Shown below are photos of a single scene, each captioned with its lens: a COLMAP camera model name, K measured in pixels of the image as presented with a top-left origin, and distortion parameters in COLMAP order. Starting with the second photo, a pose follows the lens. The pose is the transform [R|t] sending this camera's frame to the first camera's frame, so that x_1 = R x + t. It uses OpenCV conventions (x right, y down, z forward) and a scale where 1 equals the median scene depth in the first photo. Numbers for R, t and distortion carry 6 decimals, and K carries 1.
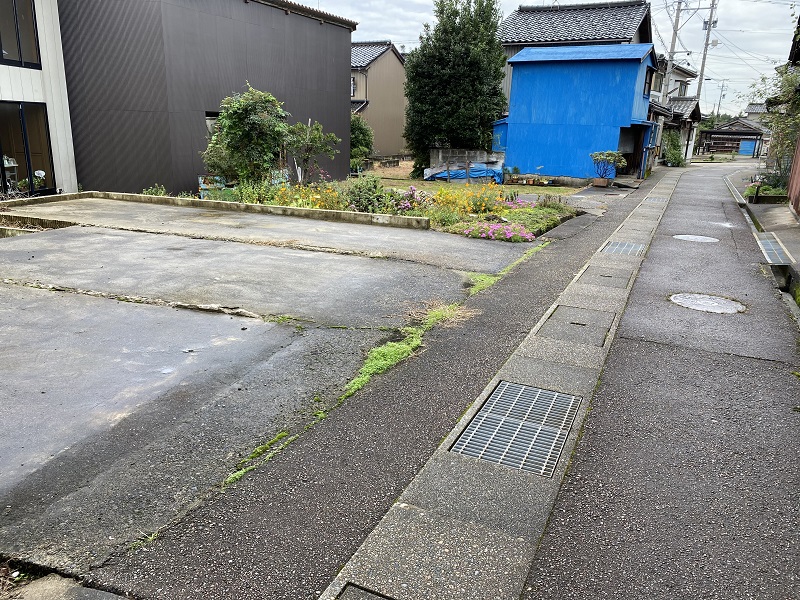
lens RADIAL K [[605.0, 0, 400.0], [0, 605.0, 300.0], [0, 0, 1]] dist [0.046105, -0.053819]
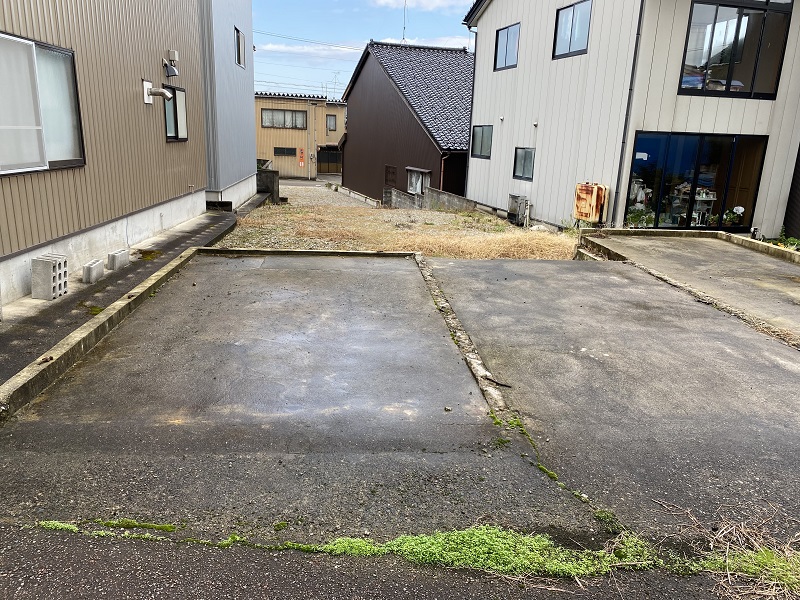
lens RADIAL K [[605.0, 0, 400.0], [0, 605.0, 300.0], [0, 0, 1]] dist [0.046105, -0.053819]
pose [[0.350130, 0.224562, -0.909385, 0.317873], [-0.277591, 0.952103, 0.128233, -0.136837], [0.894624, 0.207538, 0.395696, 0.513735]]
